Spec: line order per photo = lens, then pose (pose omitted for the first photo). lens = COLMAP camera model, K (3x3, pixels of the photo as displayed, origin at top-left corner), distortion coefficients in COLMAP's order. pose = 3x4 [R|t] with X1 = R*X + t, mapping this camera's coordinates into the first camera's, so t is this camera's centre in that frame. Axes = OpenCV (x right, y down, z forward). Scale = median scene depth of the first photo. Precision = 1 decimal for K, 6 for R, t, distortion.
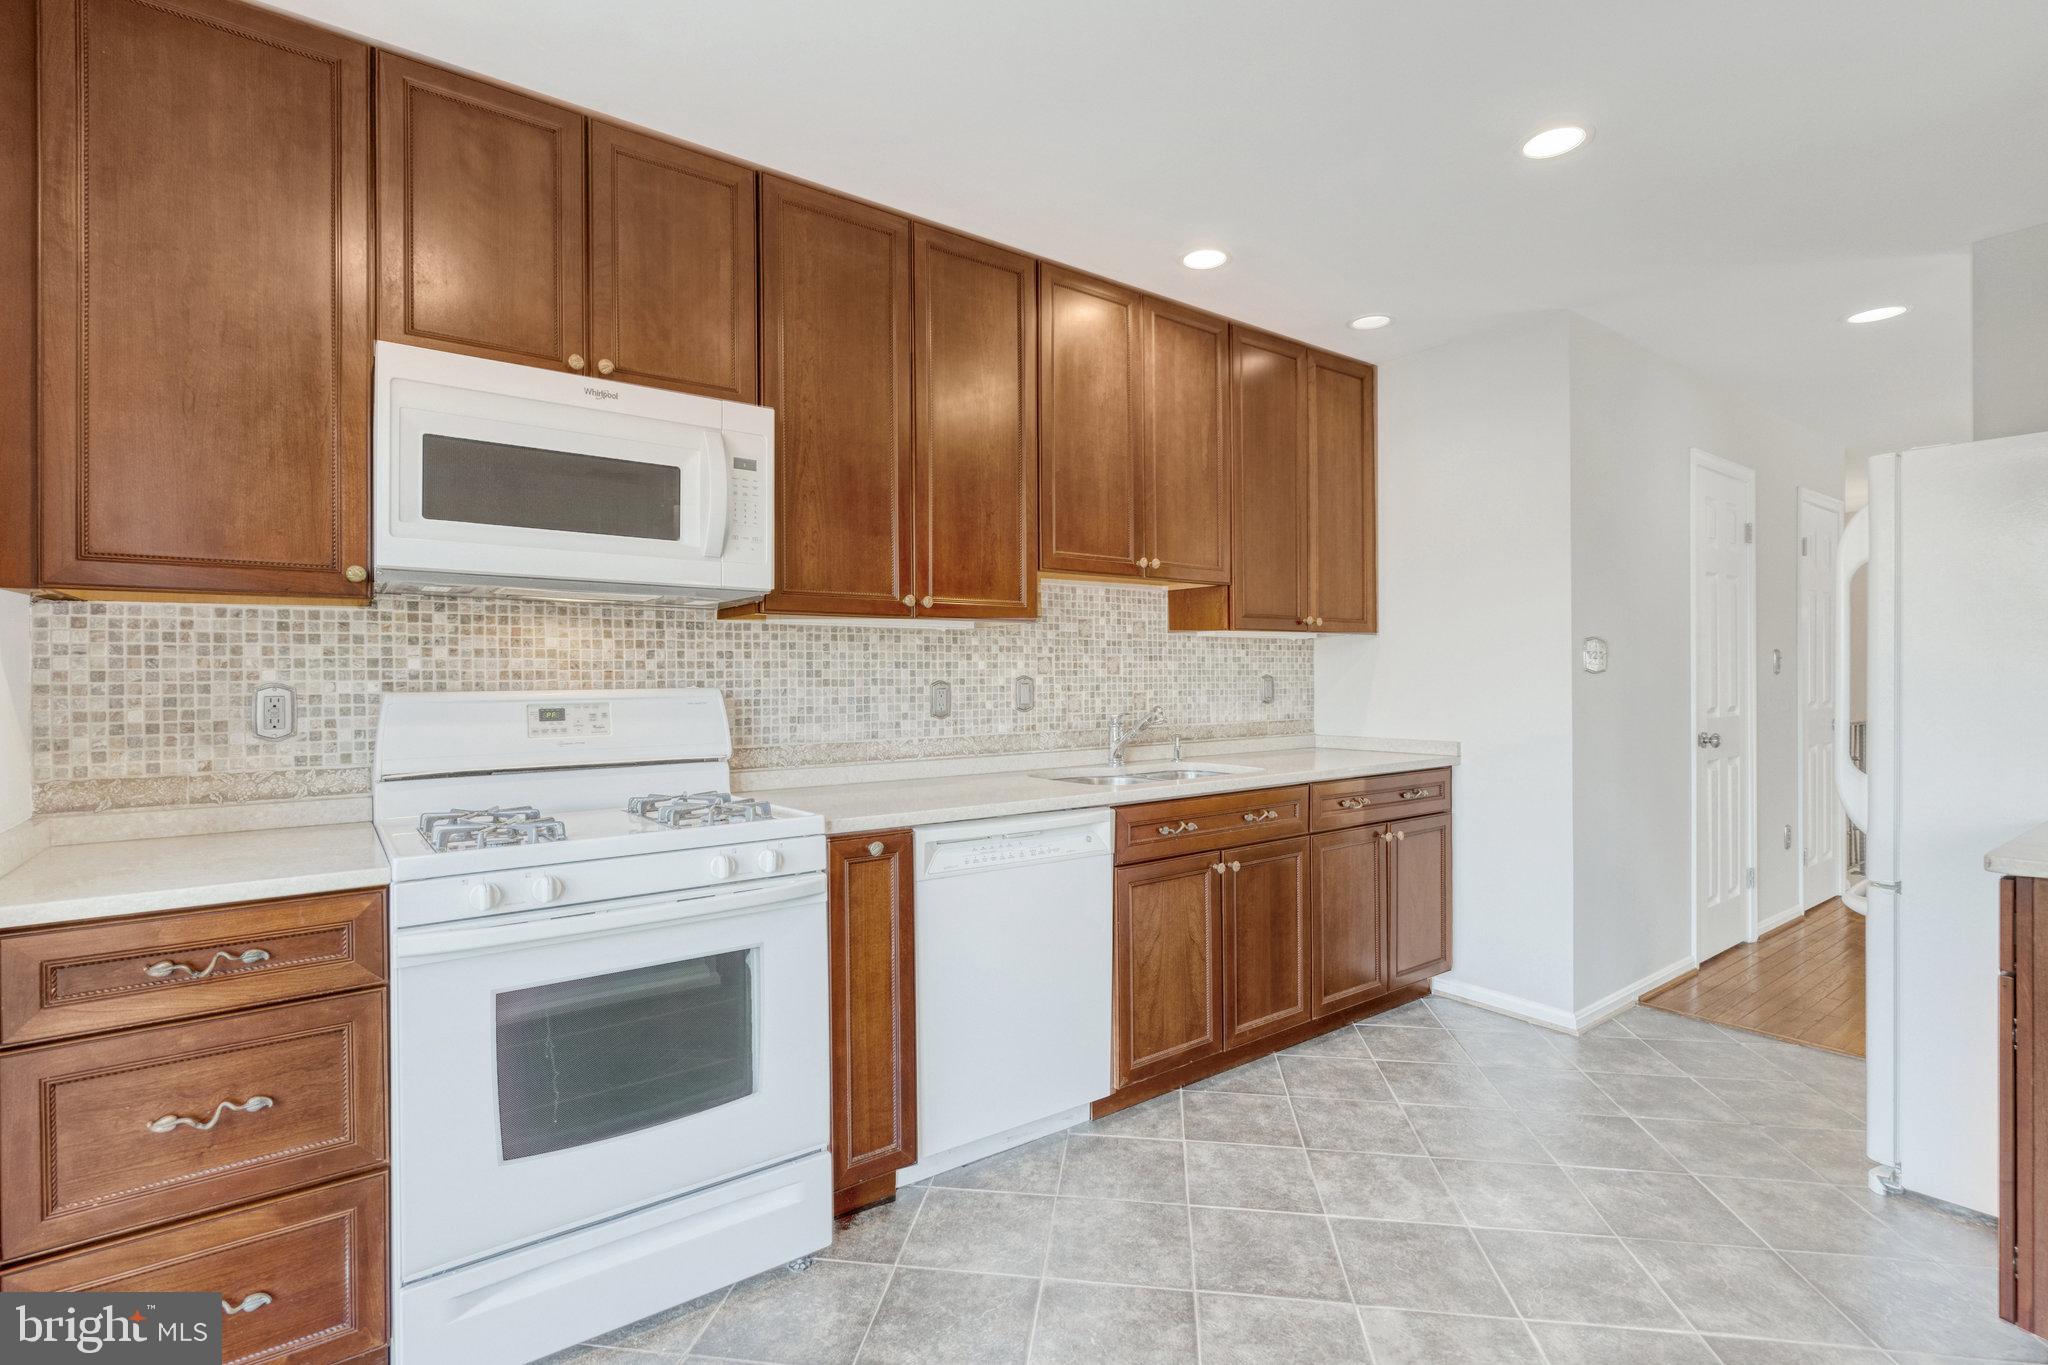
lens RADIAL K [[973.8, 0, 999.8], [0, 973.8, 678.4], [0, 0, 1]] dist [-0.000573, 0.000837]
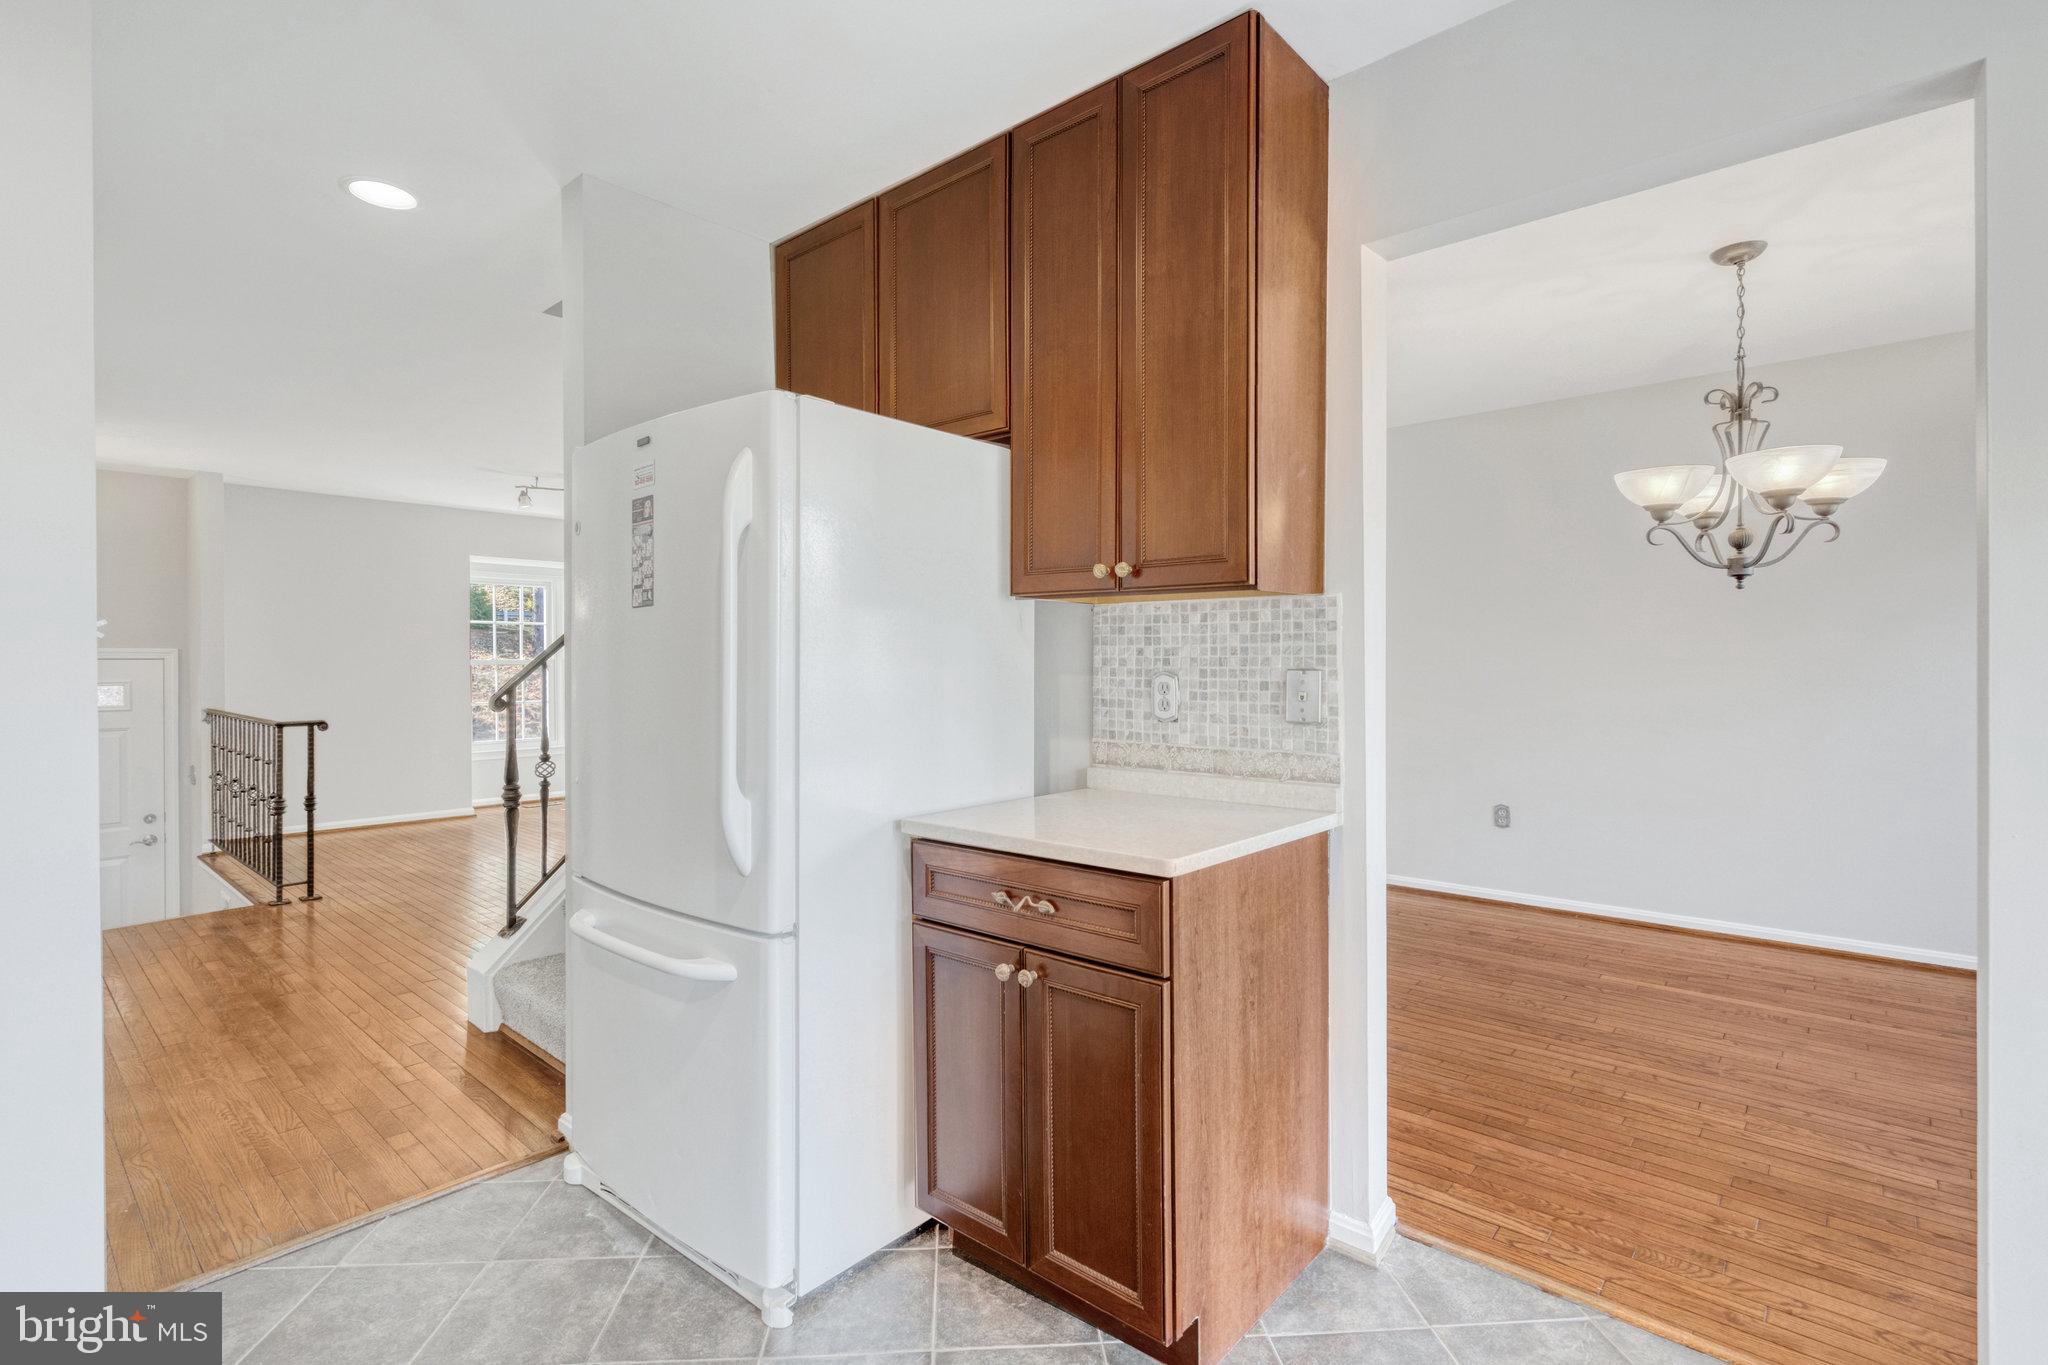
lens RADIAL K [[945.7, 0, 1017.0], [0, 945.7, 668.0], [0, 0, 1]] dist [-0.000107, 0.000656]
pose [[-0.204902, 0.001543, 0.978781, 0.084894], [0.009008, 0.999959, 0.000309, -0.002283], [-0.978741, 0.008881, -0.204907, 0.743285]]
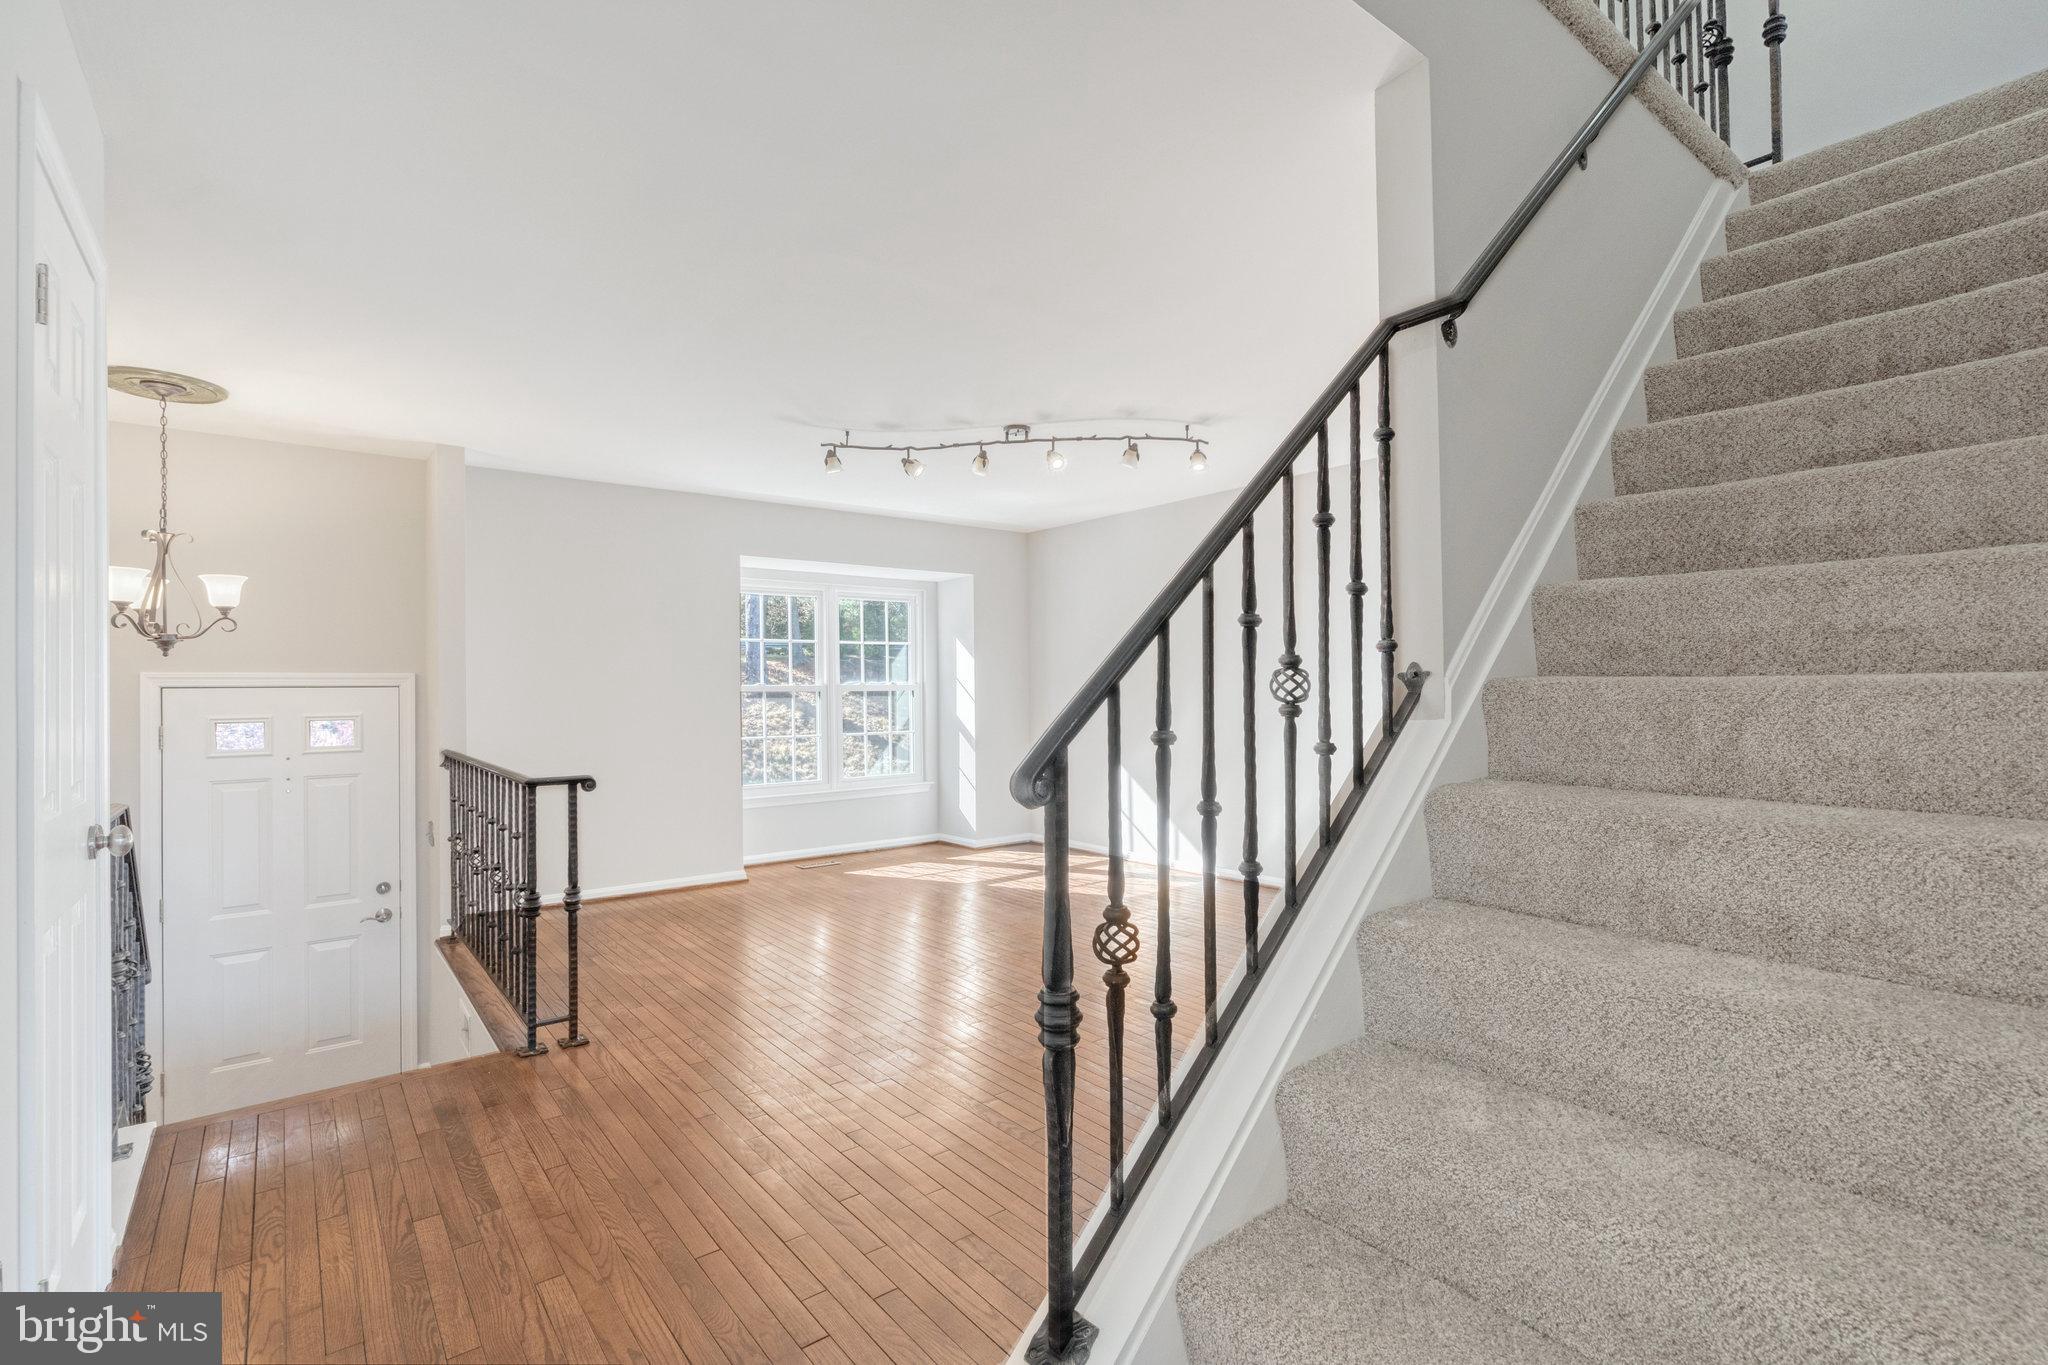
lens RADIAL K [[933.5, 0, 1018.7], [0, 933.5, 691.6], [0, 0, 1]] dist [-0.002606, -0.000103]
pose [[-0.031979, 0.004413, 0.999479, 0.834866], [0.013716, 0.999898, -0.003976, -0.008591], [-0.999394, 0.013581, -0.032037, 1.118654]]
